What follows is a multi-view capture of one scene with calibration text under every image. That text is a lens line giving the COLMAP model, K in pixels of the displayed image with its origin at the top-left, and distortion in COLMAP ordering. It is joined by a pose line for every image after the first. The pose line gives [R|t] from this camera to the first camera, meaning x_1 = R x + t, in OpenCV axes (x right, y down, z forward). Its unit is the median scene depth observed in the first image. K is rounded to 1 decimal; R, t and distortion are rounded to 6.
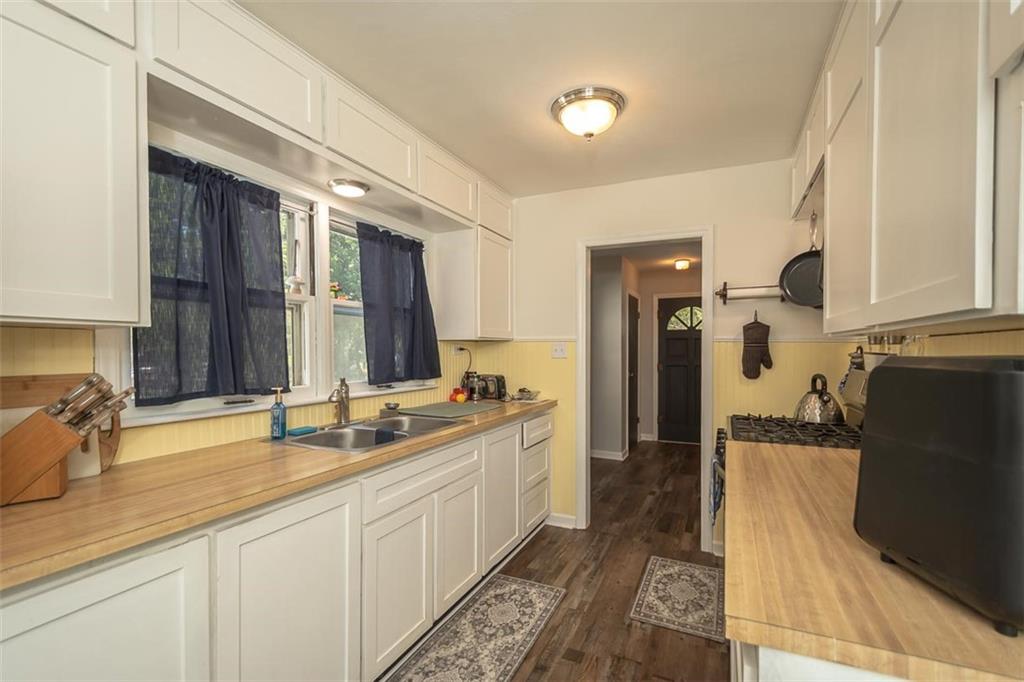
lens RADIAL K [[468.5, 0, 510.3], [0, 468.5, 357.9], [0, 0, 1]] dist [0.023151, -0.003309]
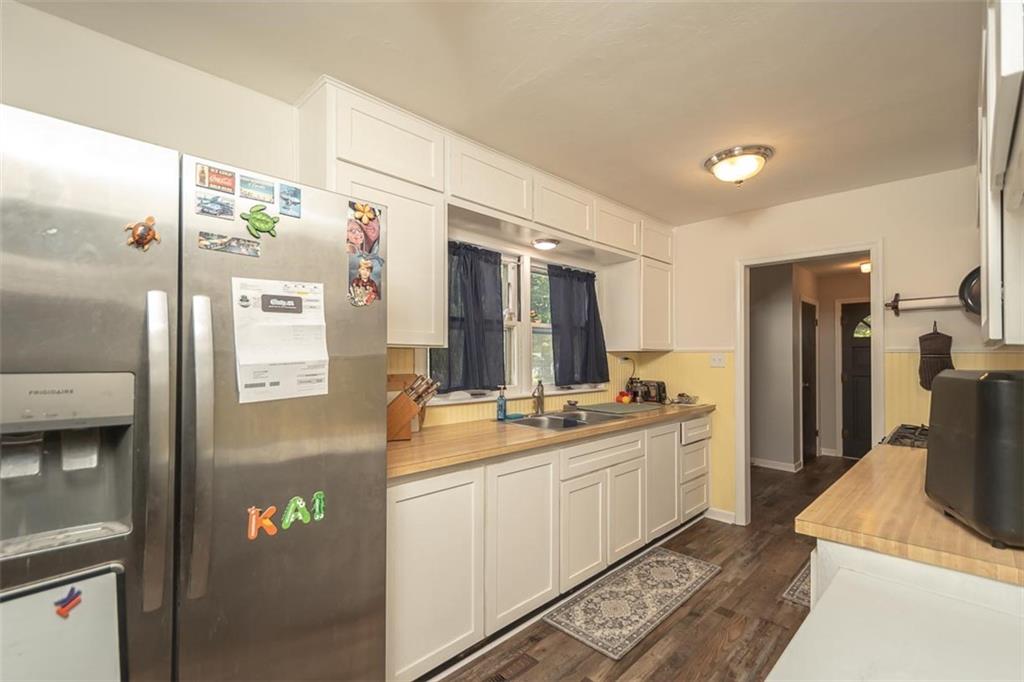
lens RADIAL K [[468.5, 0, 504.2], [0, 468.5, 354.0], [0, 0, 1]] dist [0.023151, -0.003309]
pose [[0.939873, -0.000368, -0.341524, 0.014155], [-0.007425, 0.999741, -0.021511, -0.003755], [0.341444, 0.022754, 0.939627, -0.290942]]
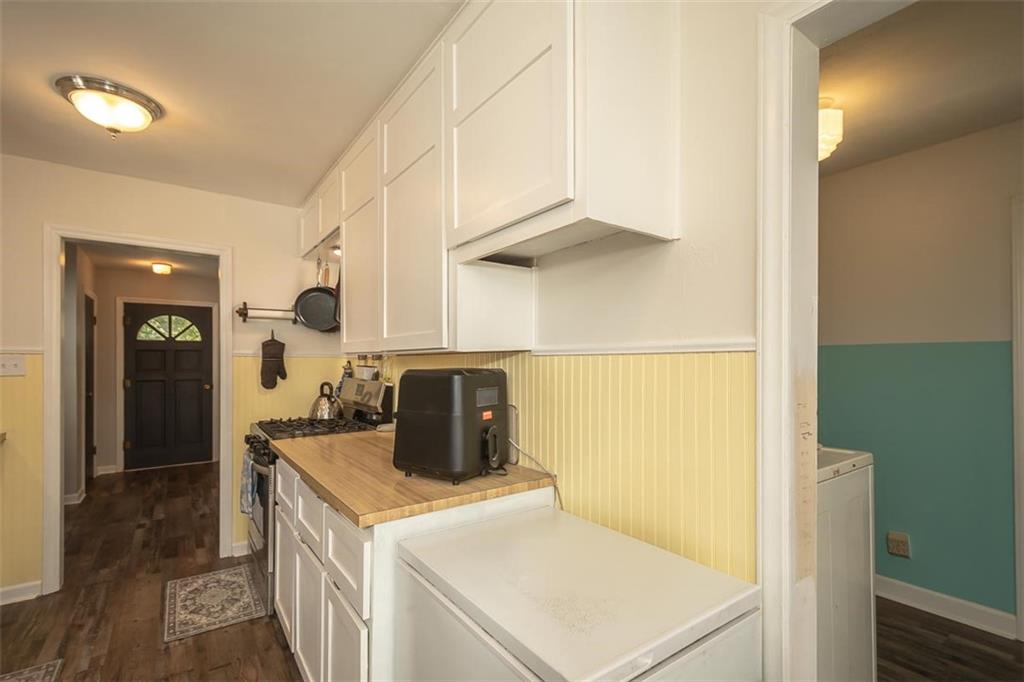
lens RADIAL K [[468.5, 0, 531.8], [0, 468.5, 358.9], [0, 0, 1]] dist [0.023151, -0.003309]
pose [[0.470913, 0.000605, 0.882179, -0.238378], [0.018159, 0.999781, -0.010379, -0.005953], [-0.881993, 0.020907, 0.470799, -0.125978]]
